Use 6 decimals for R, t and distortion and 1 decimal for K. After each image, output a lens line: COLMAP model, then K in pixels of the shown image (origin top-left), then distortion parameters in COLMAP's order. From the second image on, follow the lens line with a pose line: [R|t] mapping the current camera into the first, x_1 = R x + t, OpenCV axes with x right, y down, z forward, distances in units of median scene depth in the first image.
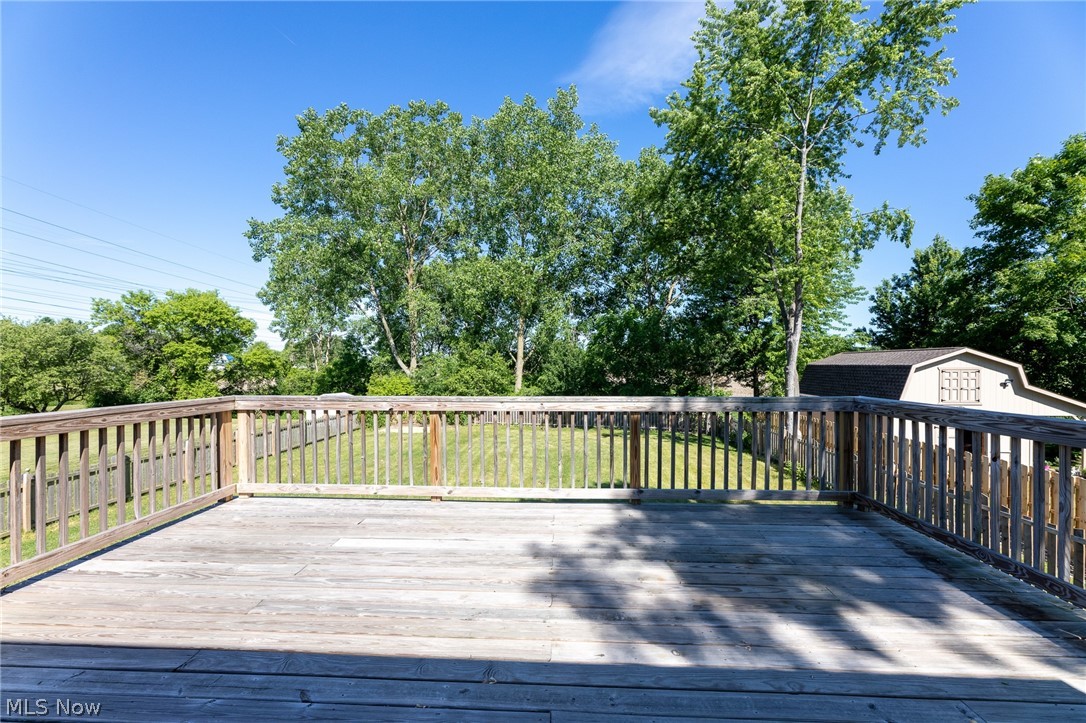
lens RADIAL K [[434.9, 0, 538.4], [0, 434.9, 366.0], [0, 0, 1]] dist [0.001565, 0.000282]
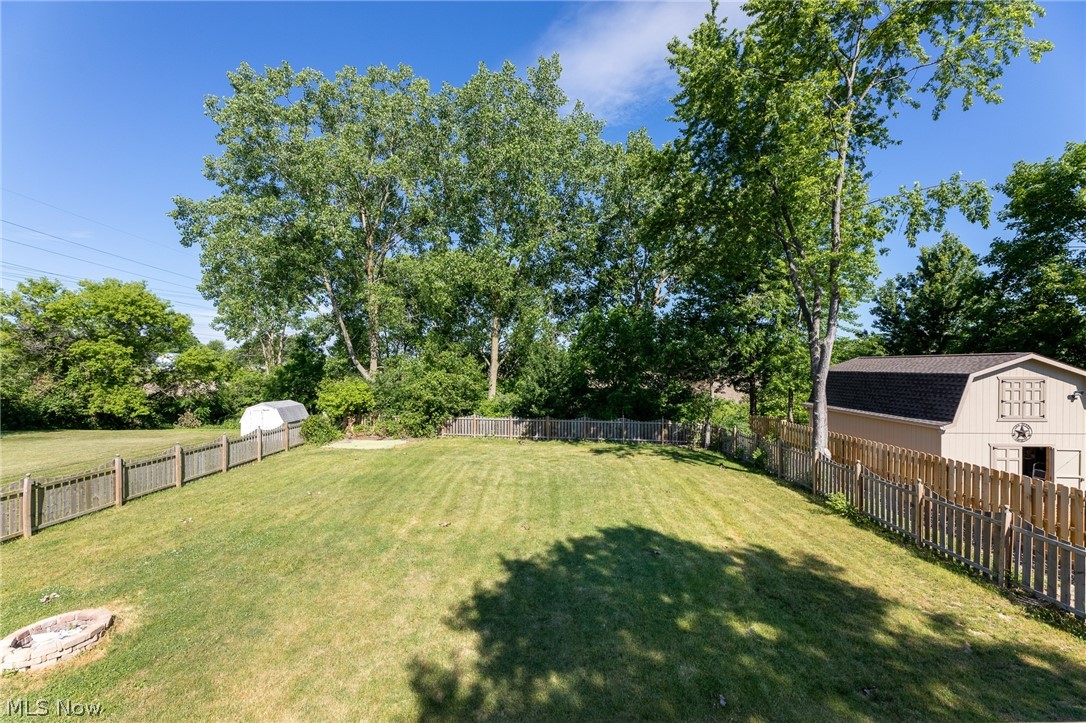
lens RADIAL K [[434.9, 0, 540.4], [0, 434.9, 366.6], [0, 0, 1]] dist [0.001565, 0.000282]
pose [[0.997663, 0.003736, 0.068230, -0.009366], [-0.003590, 0.999991, -0.002266, -0.005194], [-0.068238, 0.002016, 0.997667, 0.103259]]
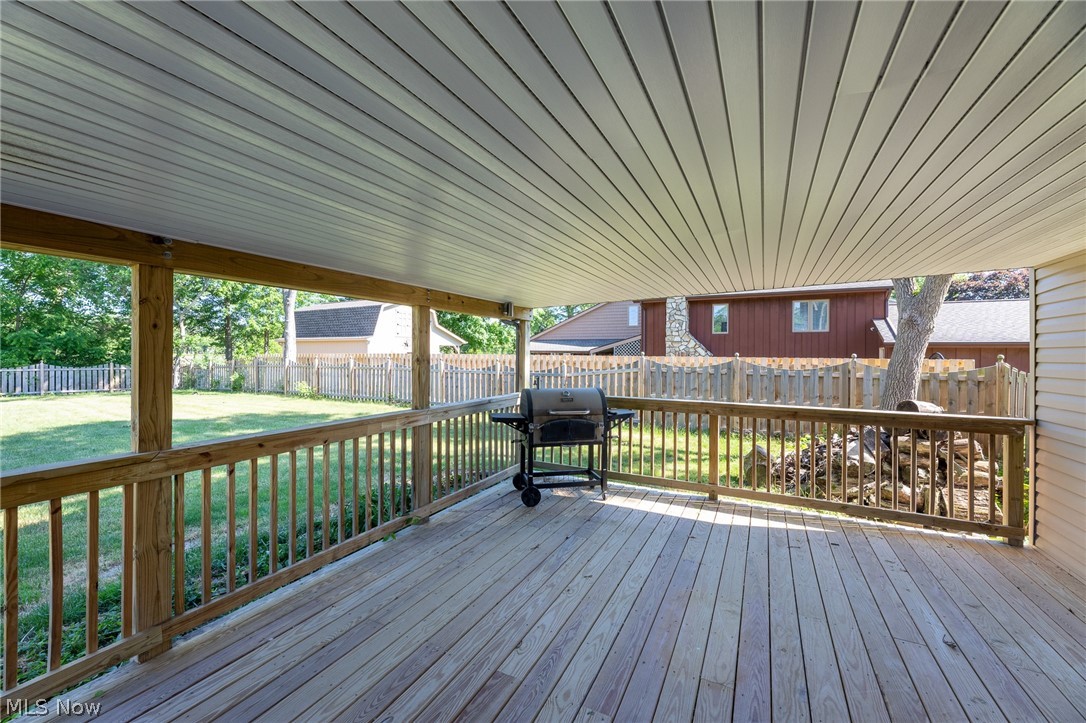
lens RADIAL K [[434.9, 0, 529.9], [0, 434.9, 354.3], [0, 0, 1]] dist [0.001565, 0.000282]
pose [[0.421730, 0.002574, 0.906718, -0.063833], [-0.001214, 0.999997, -0.002274, 0.068393], [-0.906721, -0.000142, 0.421732, 0.021529]]
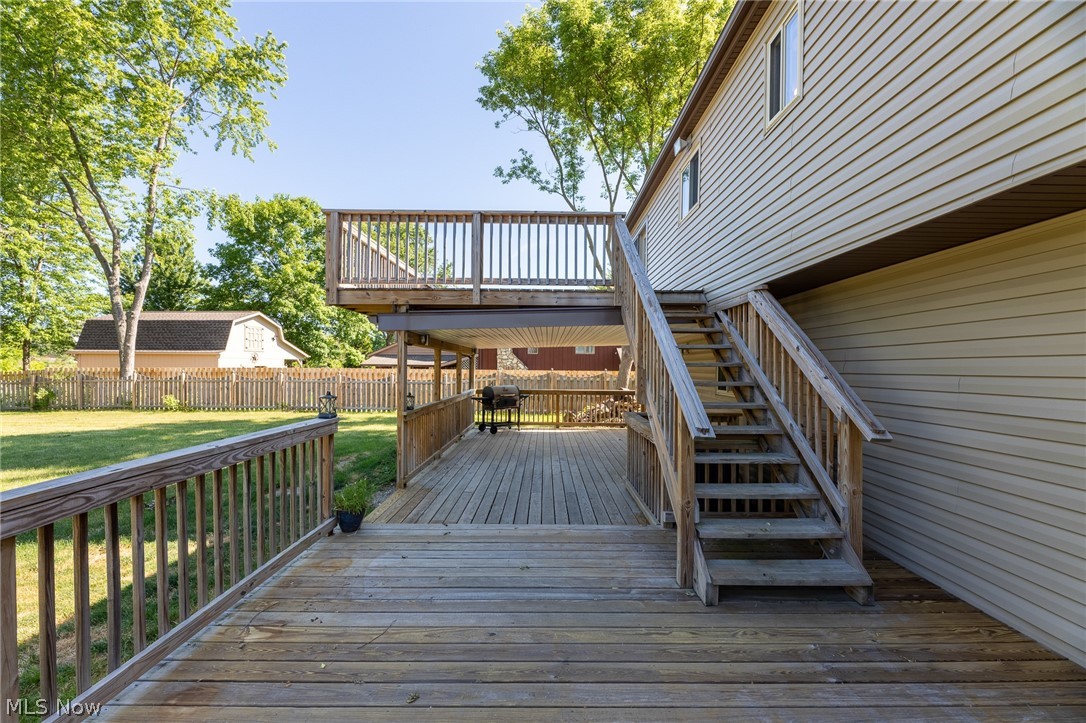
lens RADIAL K [[434.9, 0, 543.9], [0, 434.9, 371.3], [0, 0, 1]] dist [0.001565, 0.000282]
pose [[-0.052374, -0.010939, 0.998568, -0.245993], [-0.000575, 0.999940, 0.010923, 0.064776], [-0.998627, -0.000002, -0.052377, 0.053397]]
